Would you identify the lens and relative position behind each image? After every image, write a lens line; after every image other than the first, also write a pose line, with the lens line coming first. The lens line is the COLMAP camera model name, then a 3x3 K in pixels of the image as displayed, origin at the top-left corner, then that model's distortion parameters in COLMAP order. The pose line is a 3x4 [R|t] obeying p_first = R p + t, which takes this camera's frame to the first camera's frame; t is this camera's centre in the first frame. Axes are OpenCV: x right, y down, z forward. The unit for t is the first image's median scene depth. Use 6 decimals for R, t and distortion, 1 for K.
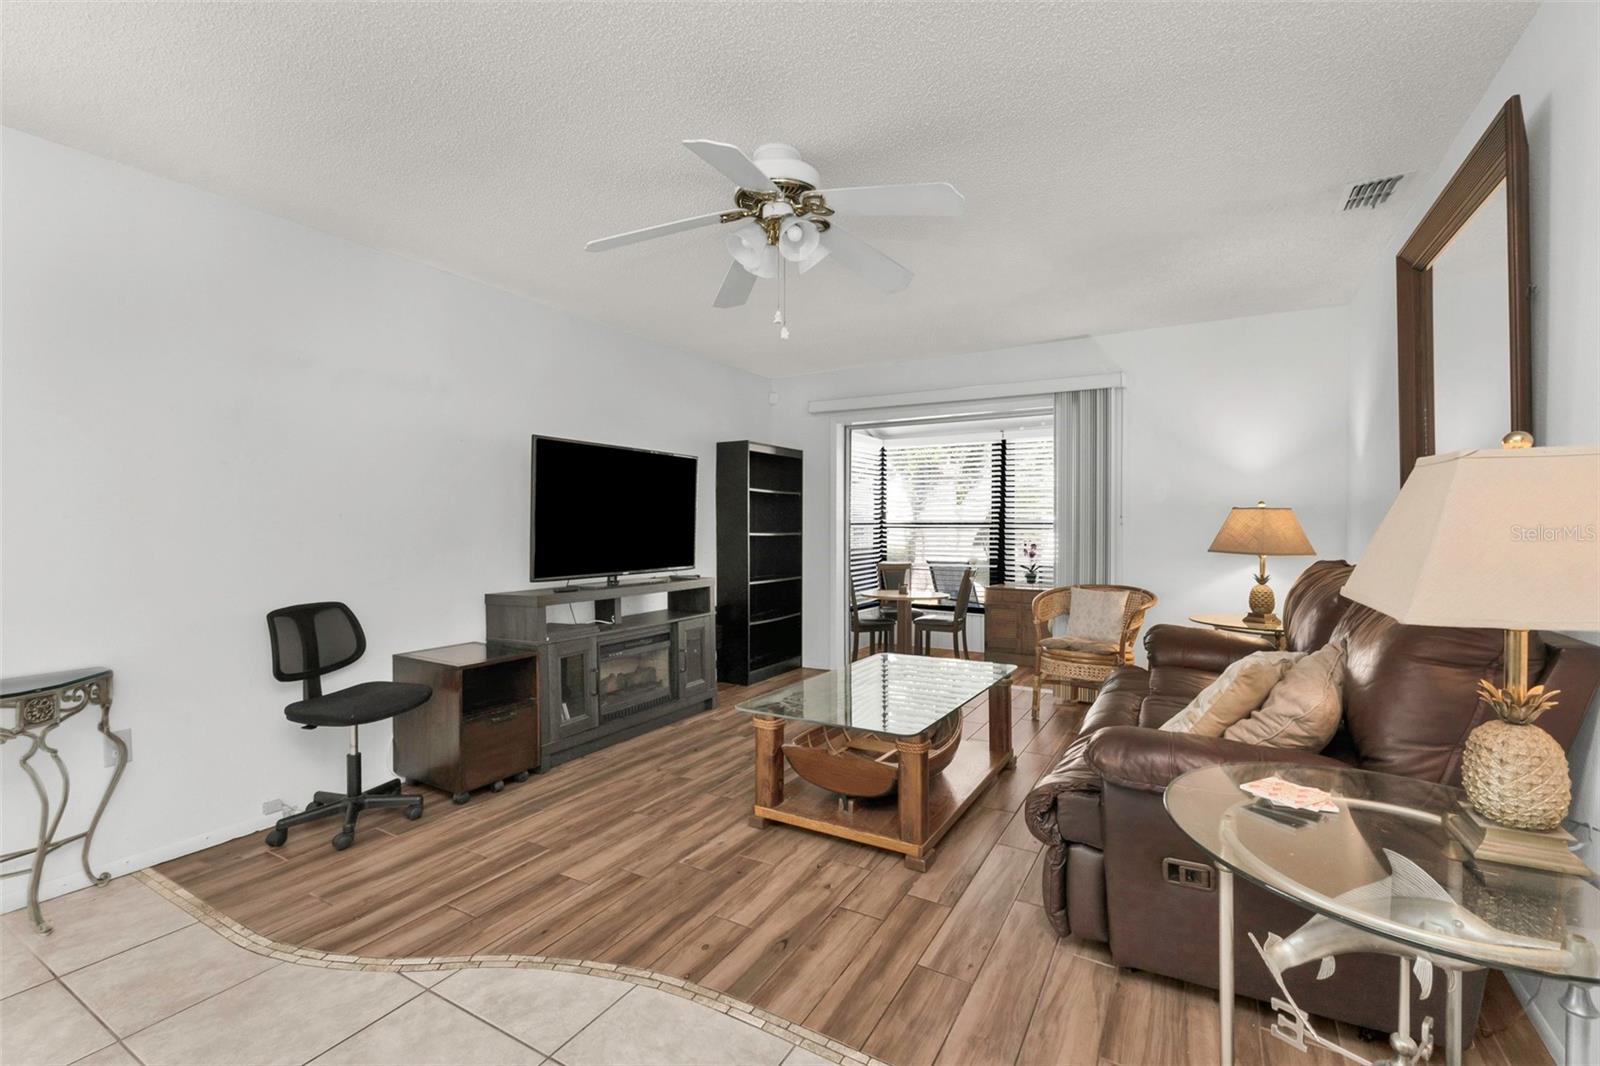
lens RADIAL K [[690.8, 0, 811.9], [0, 690.8, 527.5], [0, 0, 1]] dist [0.008814, -0.000050]
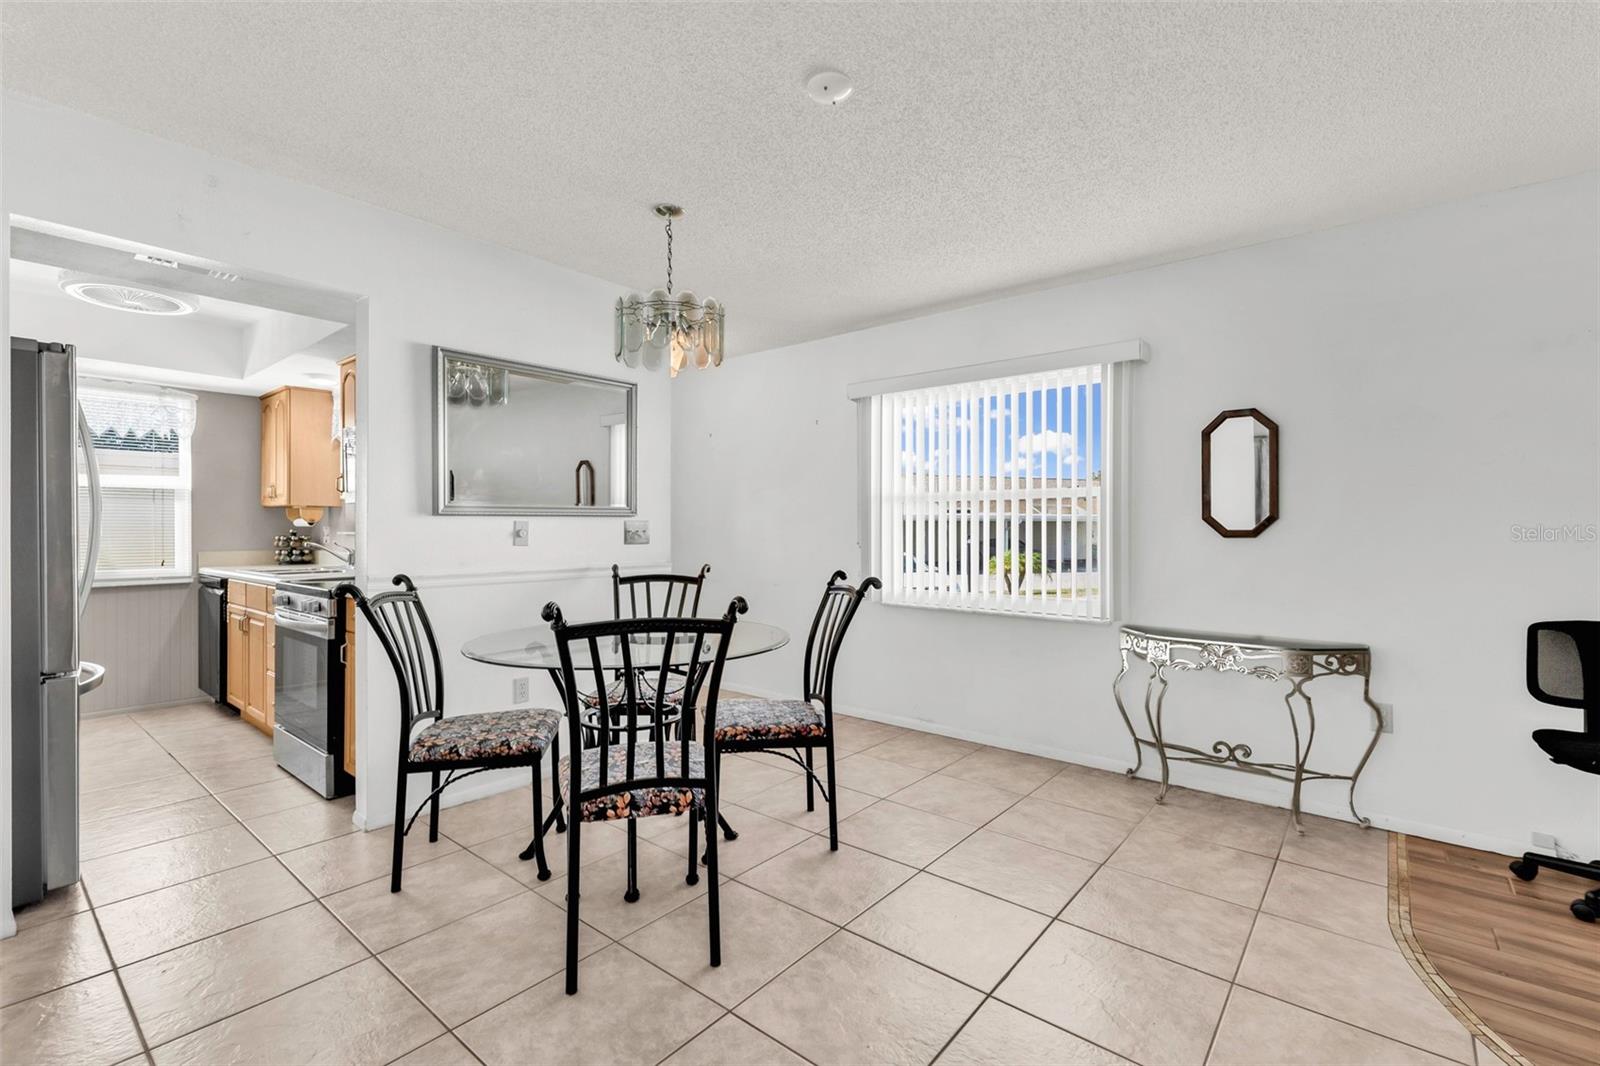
lens RADIAL K [[698.6, 0, 804.0], [0, 698.6, 529.1], [0, 0, 1]] dist [0.004704, -0.000227]
pose [[-0.160527, -0.002116, -0.987029, 0.286714], [-0.006130, 0.999981, -0.001147, 0.009738], [0.987012, 0.005866, -0.160537, 0.221197]]
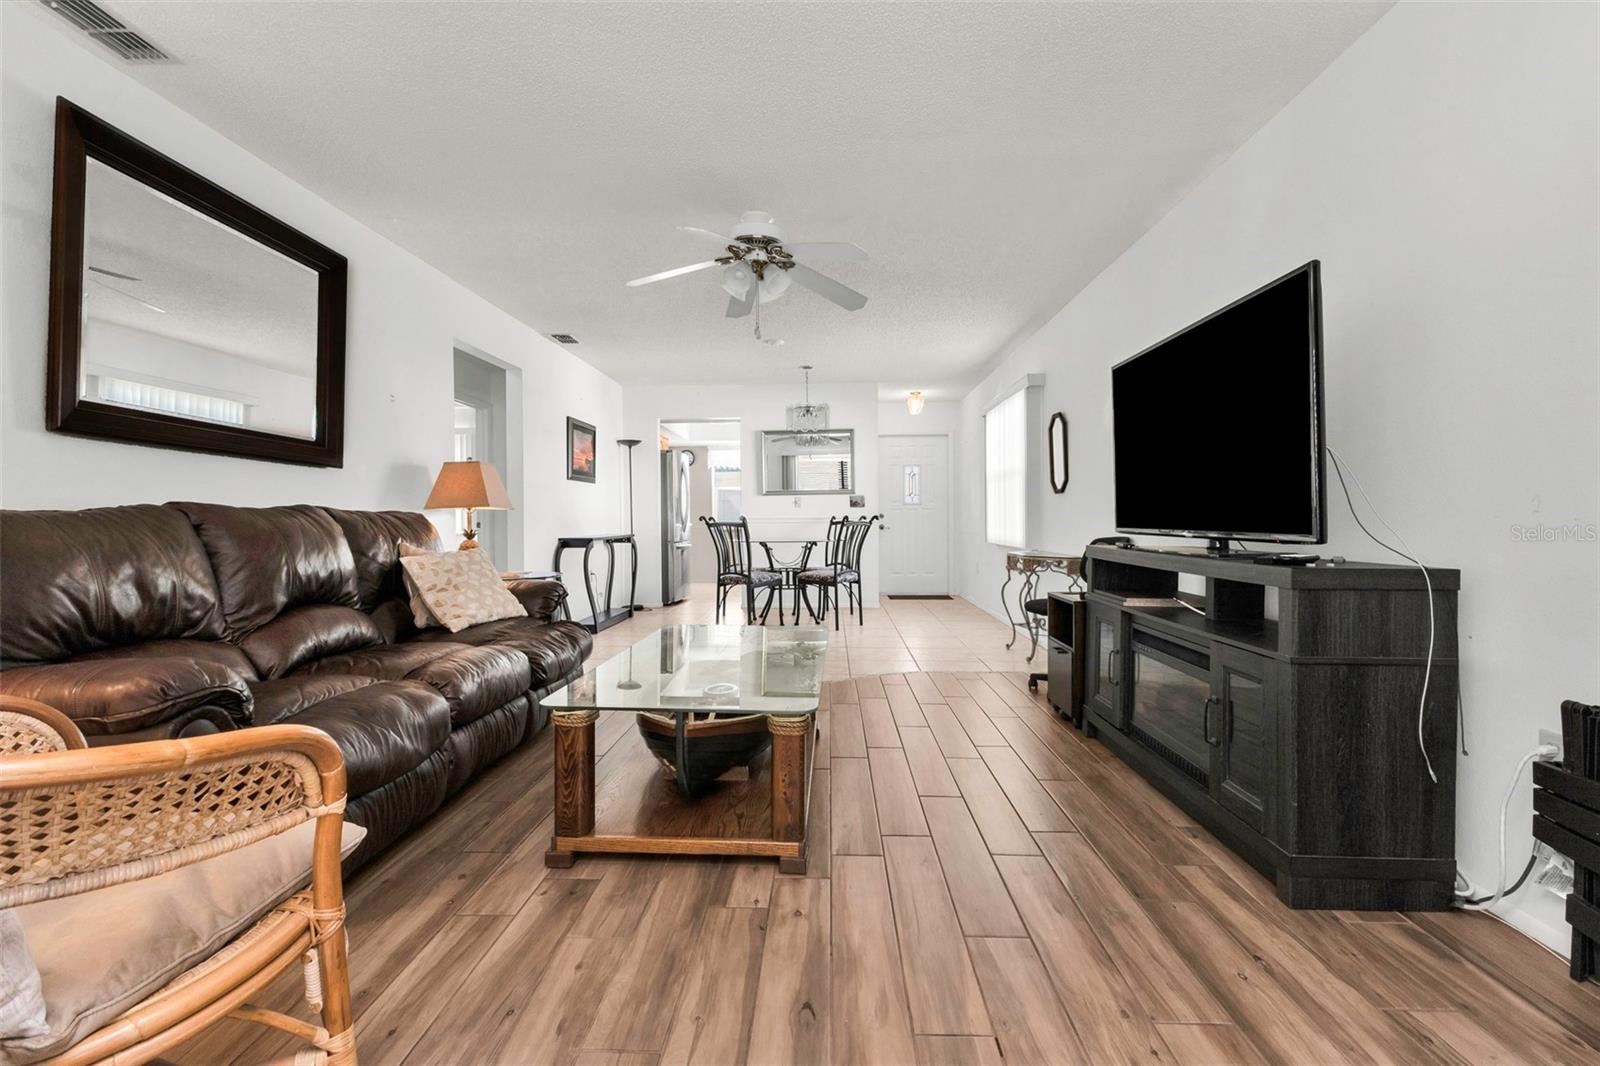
lens RADIAL K [[681.2, 0, 800.6], [0, 681.2, 518.7], [0, 0, 1]] dist [0.011973, -0.000138]
pose [[-0.884528, 0.004783, -0.466462, 0.472722], [0.002390, 0.999981, 0.005722, 0.070028], [0.466481, 0.003947, -0.884523, 2.049767]]
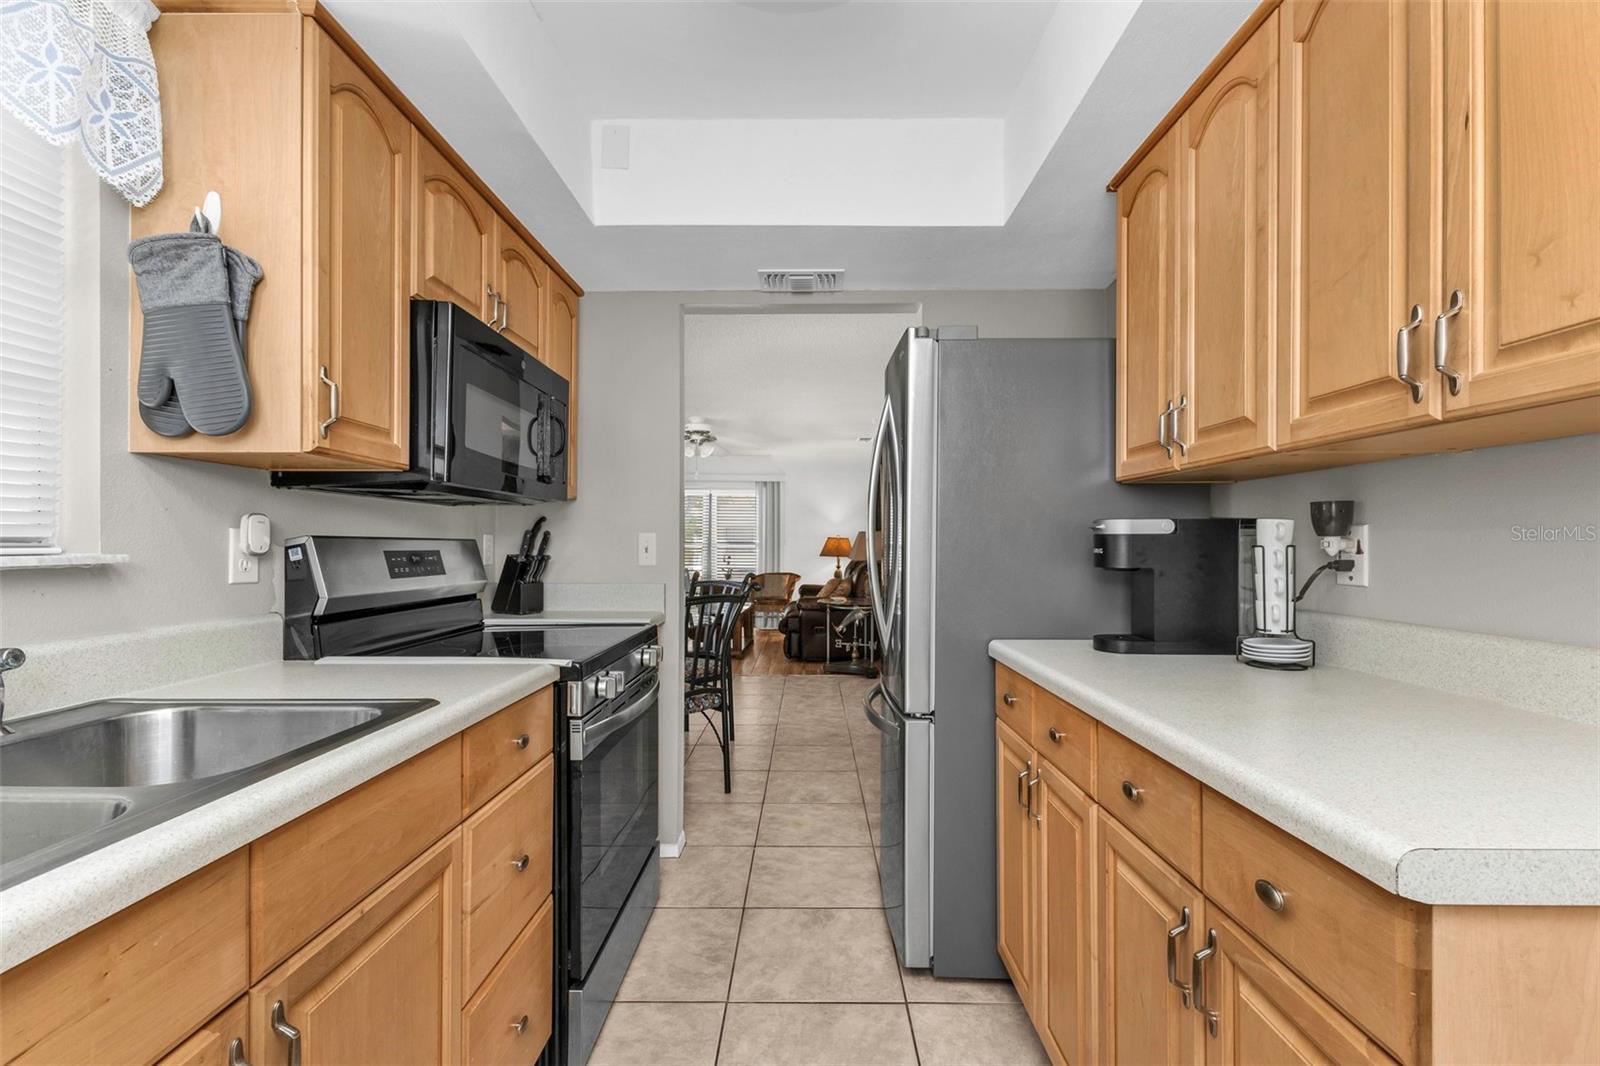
lens RADIAL K [[721.8, 0, 798.5], [0, 721.8, 549.2], [0, 0, 1]] dist [0.003825, -0.000417]
pose [[0.873377, -0.006198, 0.487006, -1.043287], [0.005836, 0.999980, 0.002259, 0.008763], [-0.487010, 0.000869, 0.873396, -1.688834]]
